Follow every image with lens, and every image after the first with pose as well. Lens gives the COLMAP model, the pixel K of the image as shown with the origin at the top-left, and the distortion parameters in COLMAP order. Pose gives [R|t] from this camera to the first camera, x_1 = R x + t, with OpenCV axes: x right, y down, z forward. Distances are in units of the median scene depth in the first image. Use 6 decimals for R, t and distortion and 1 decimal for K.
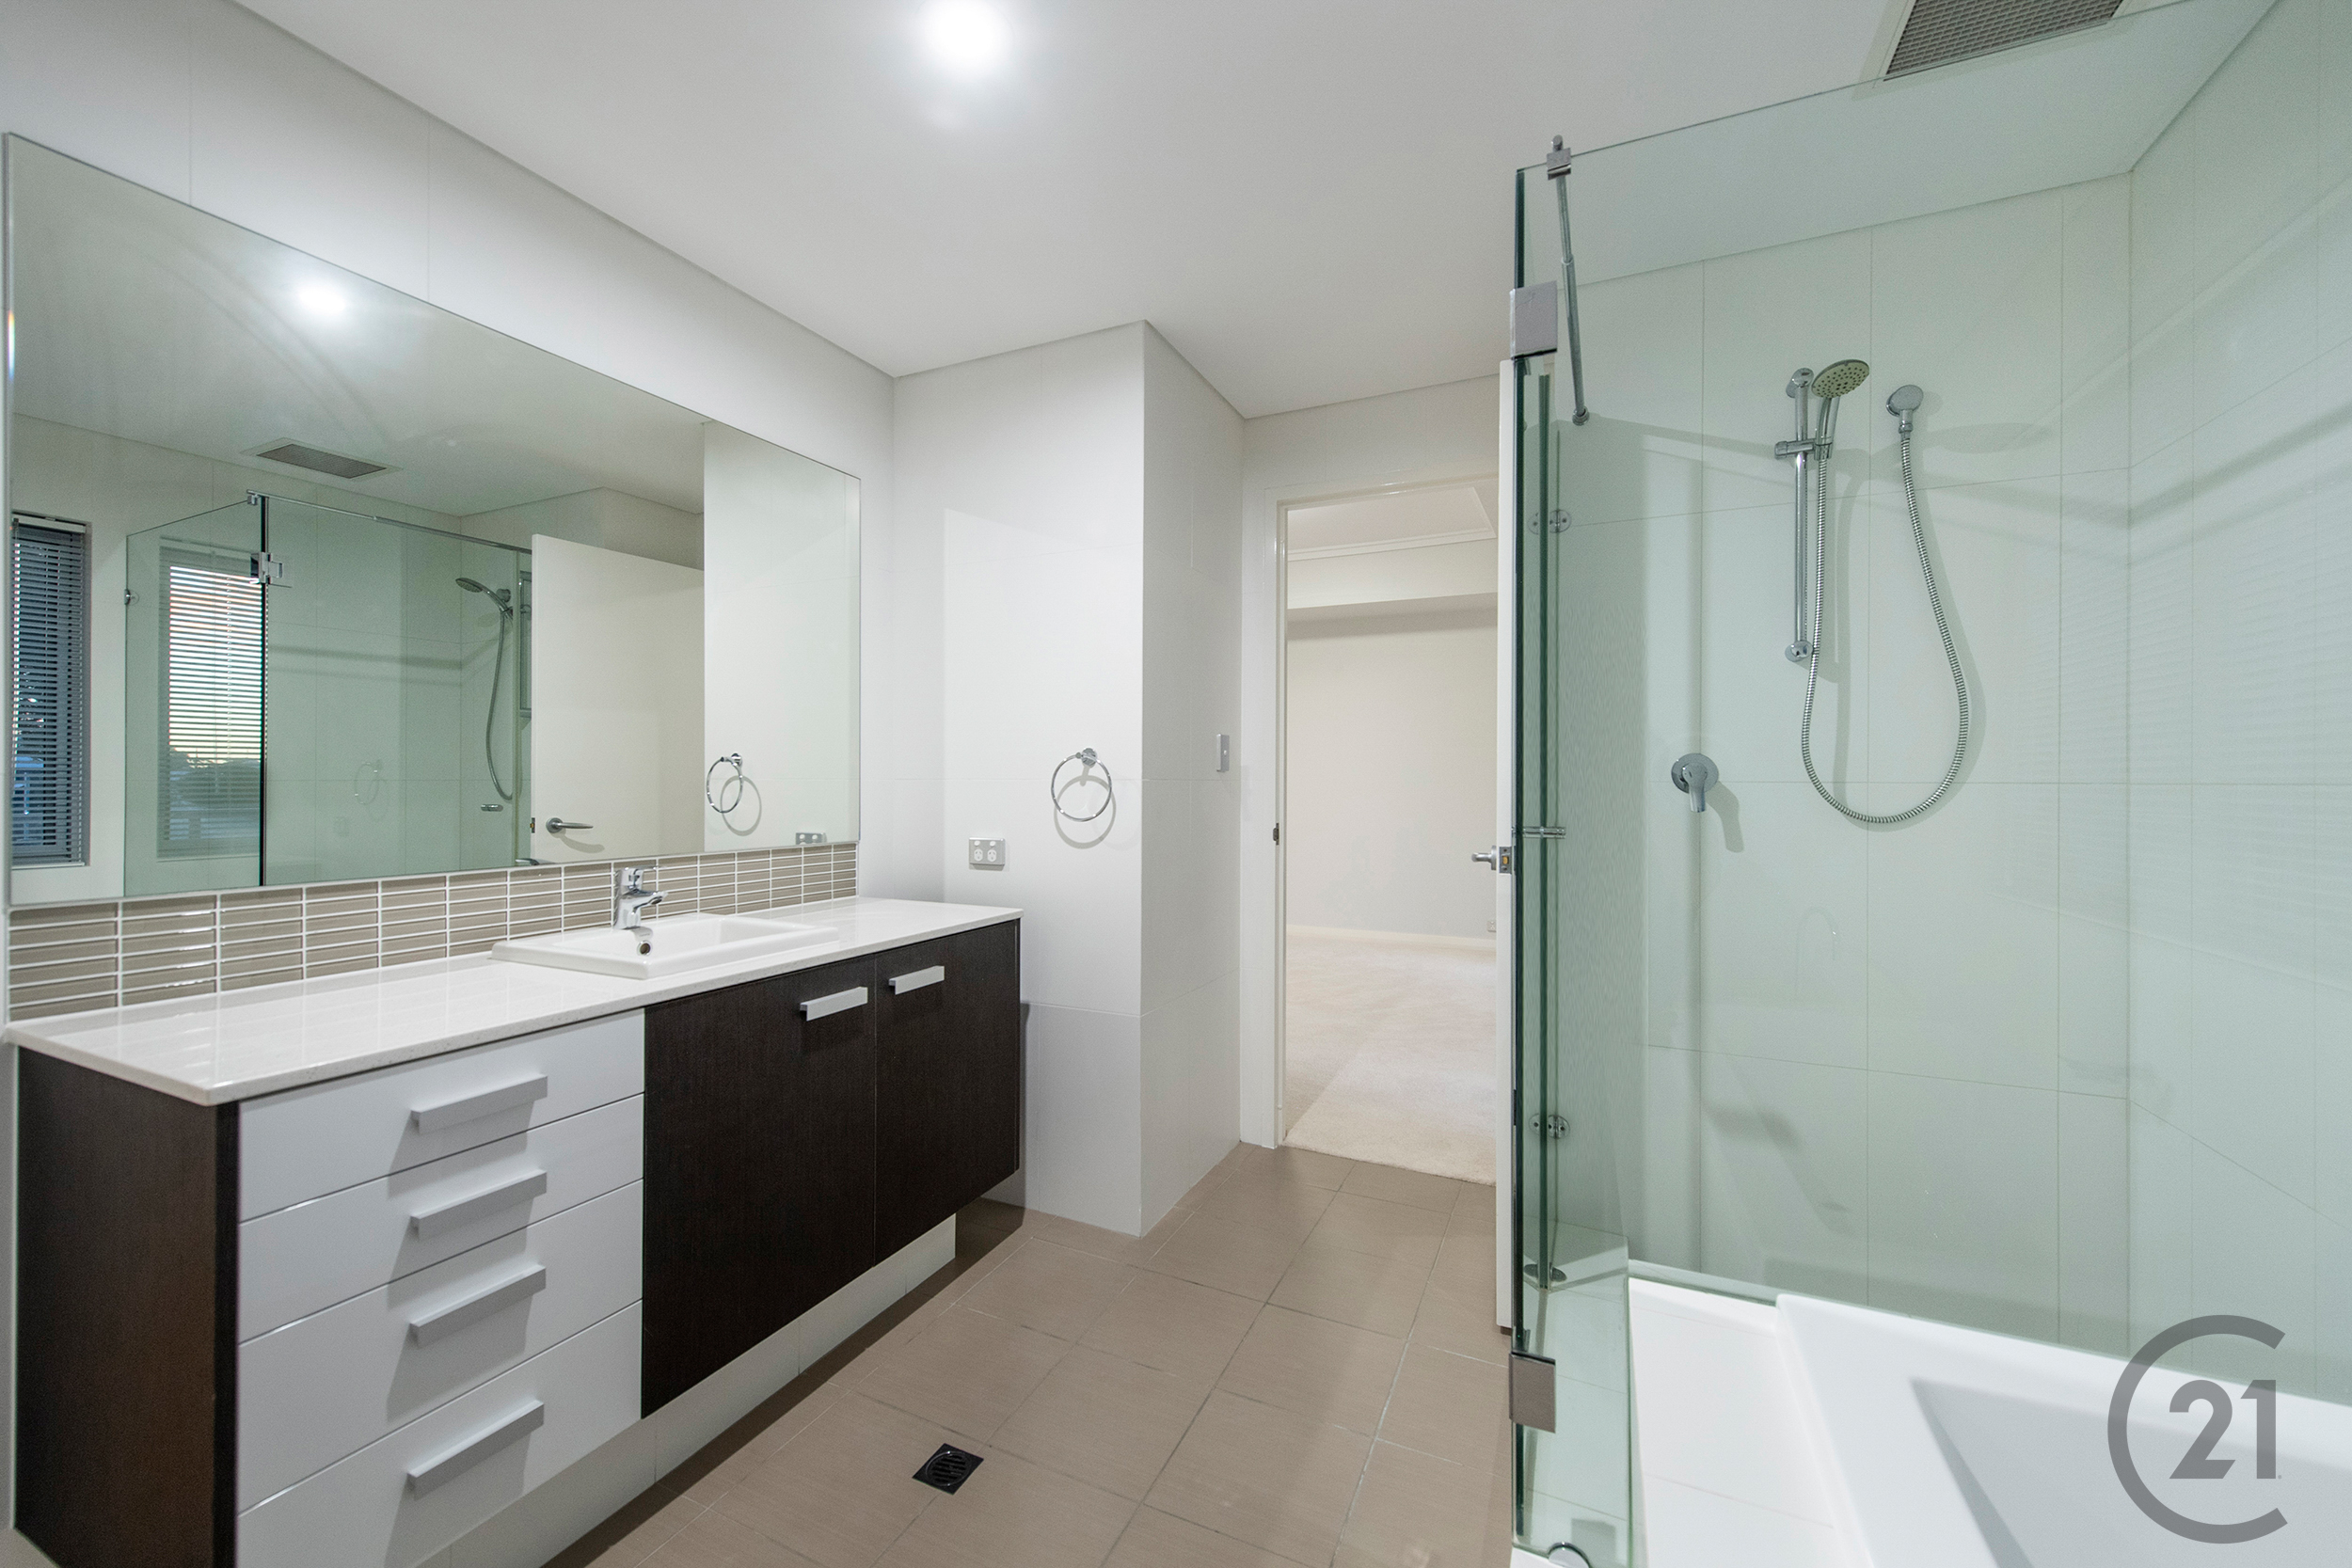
lens RADIAL K [[949.3, 0, 1171.2], [0, 949.3, 782.3], [0, 0, 1]] dist [0.002540, 0.000384]
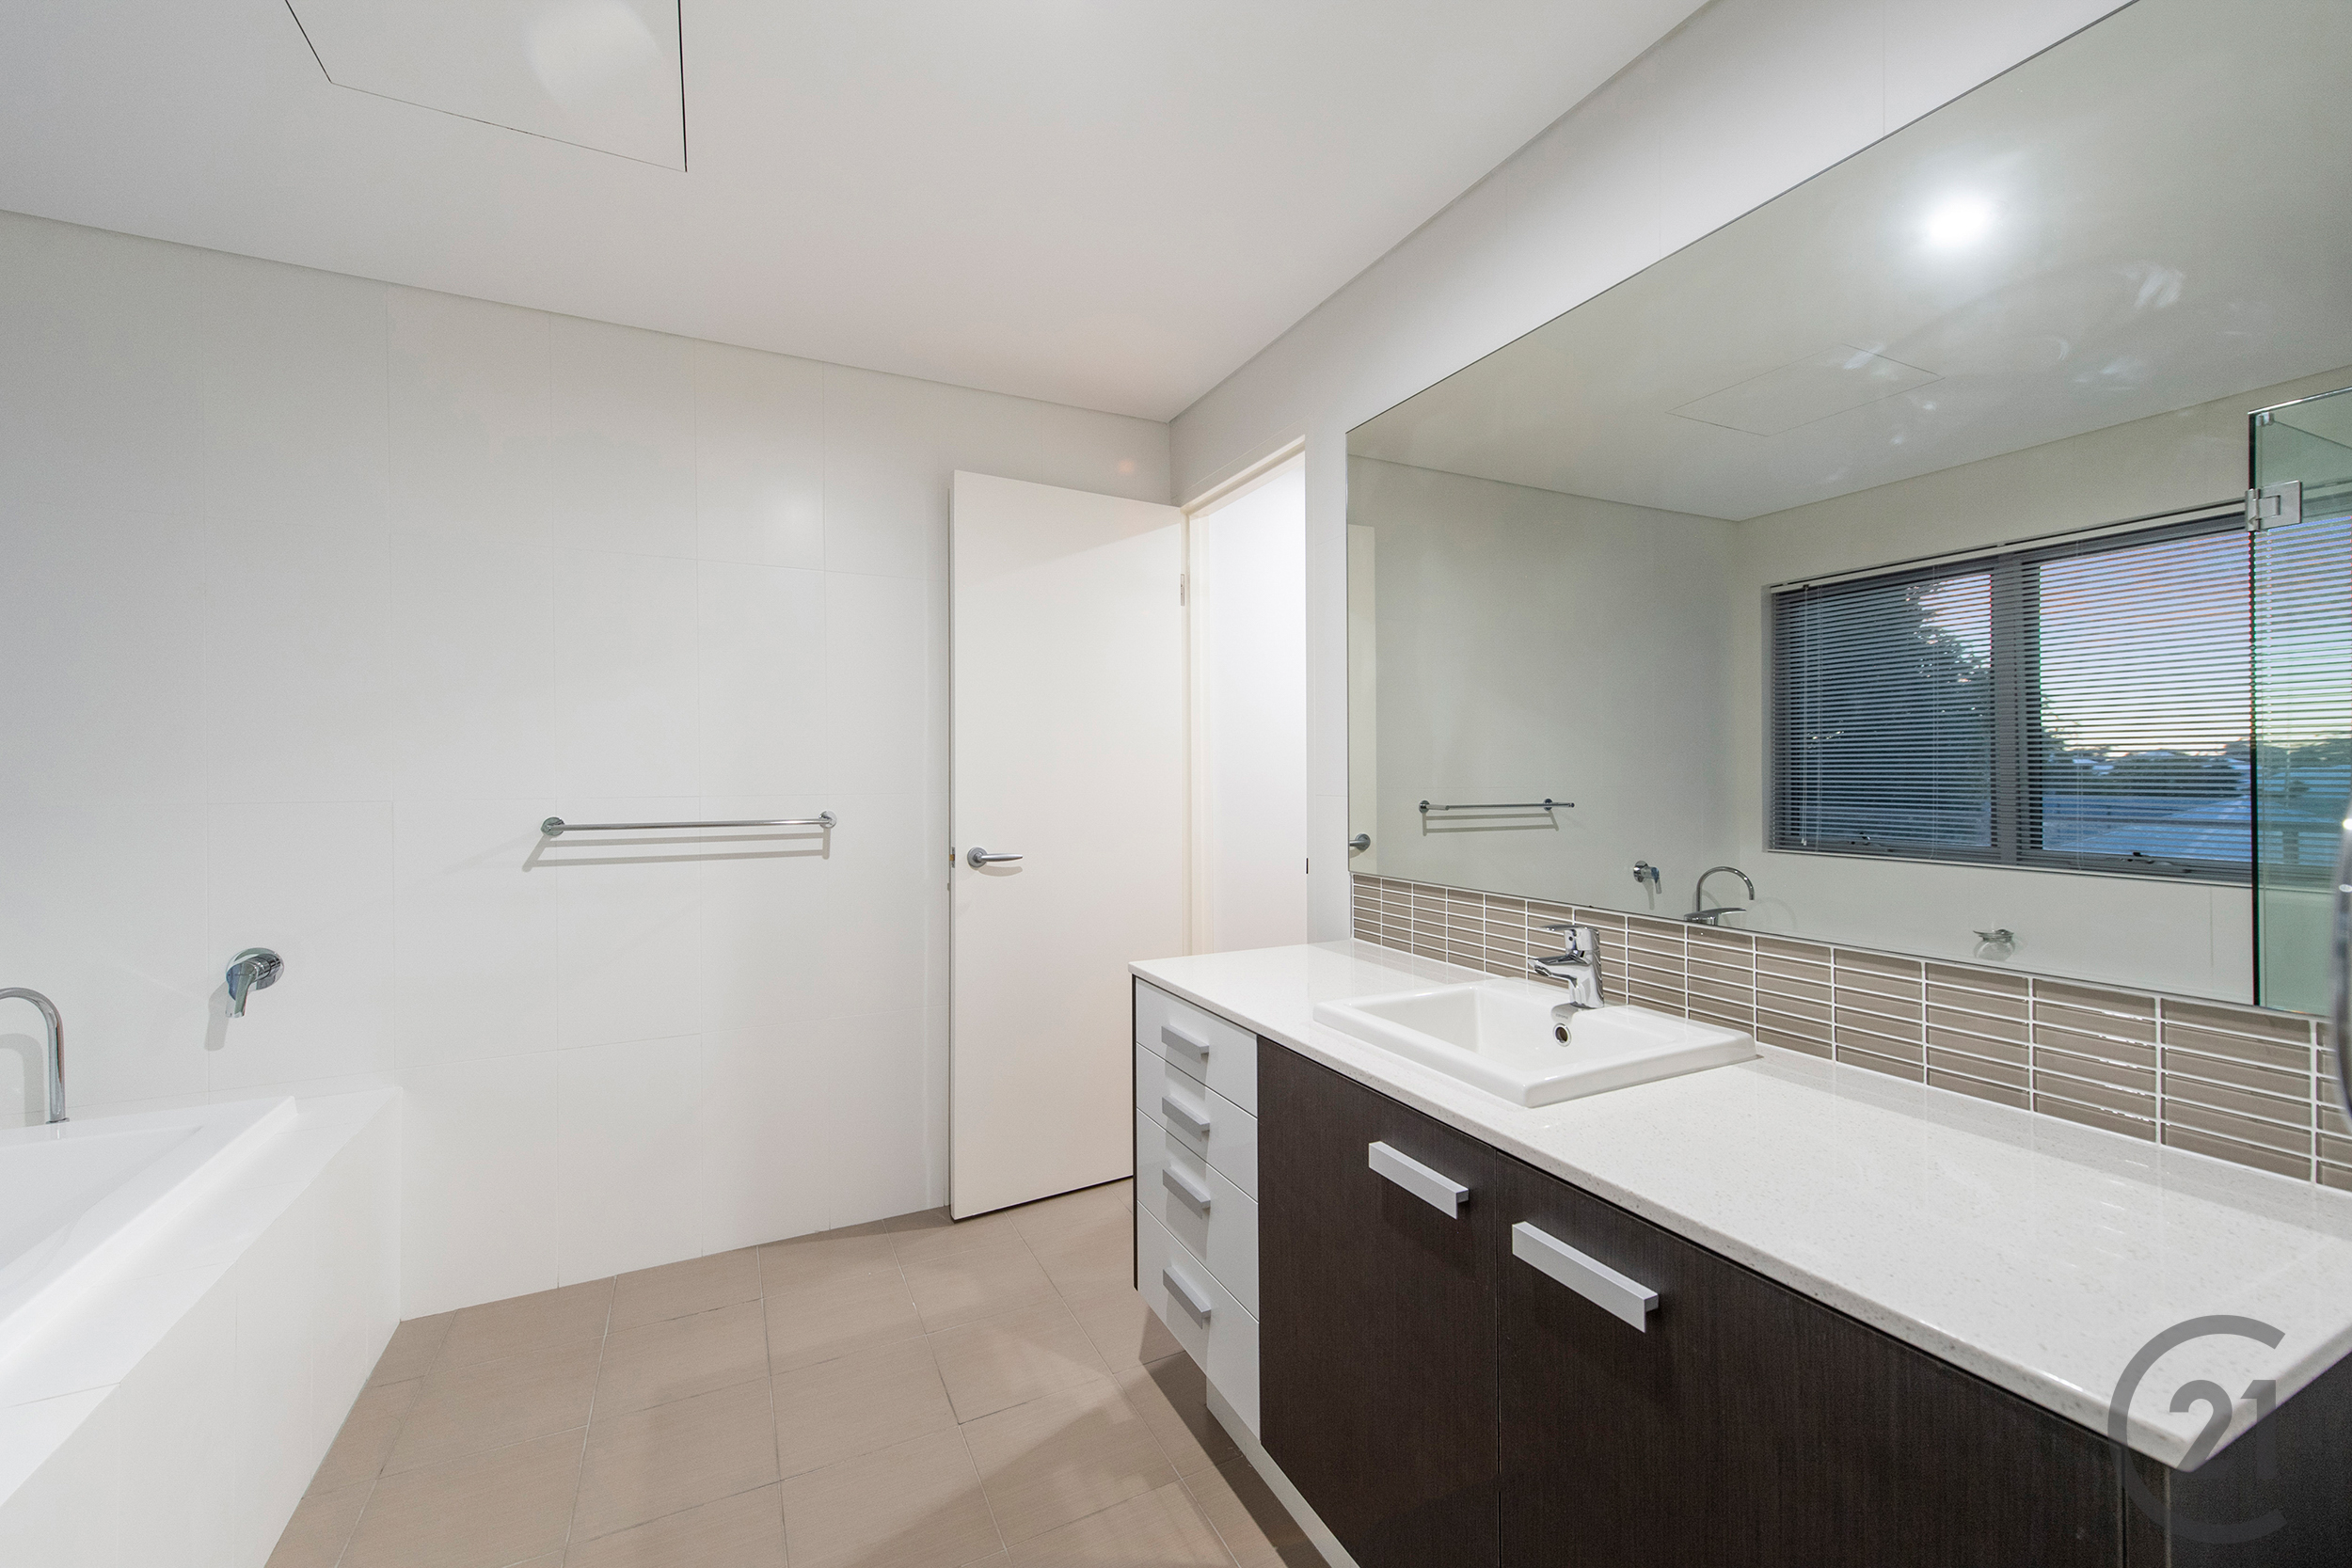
lens RADIAL K [[949.3, 0, 1180.2], [0, 949.3, 775.2], [0, 0, 1]] dist [0.002540, 0.000384]
pose [[-0.629898, 0.001427, -0.776676, 0.261633], [0.001851, 0.999998, 0.000335, -0.037428], [0.776675, -0.001227, -0.629900, 1.438235]]
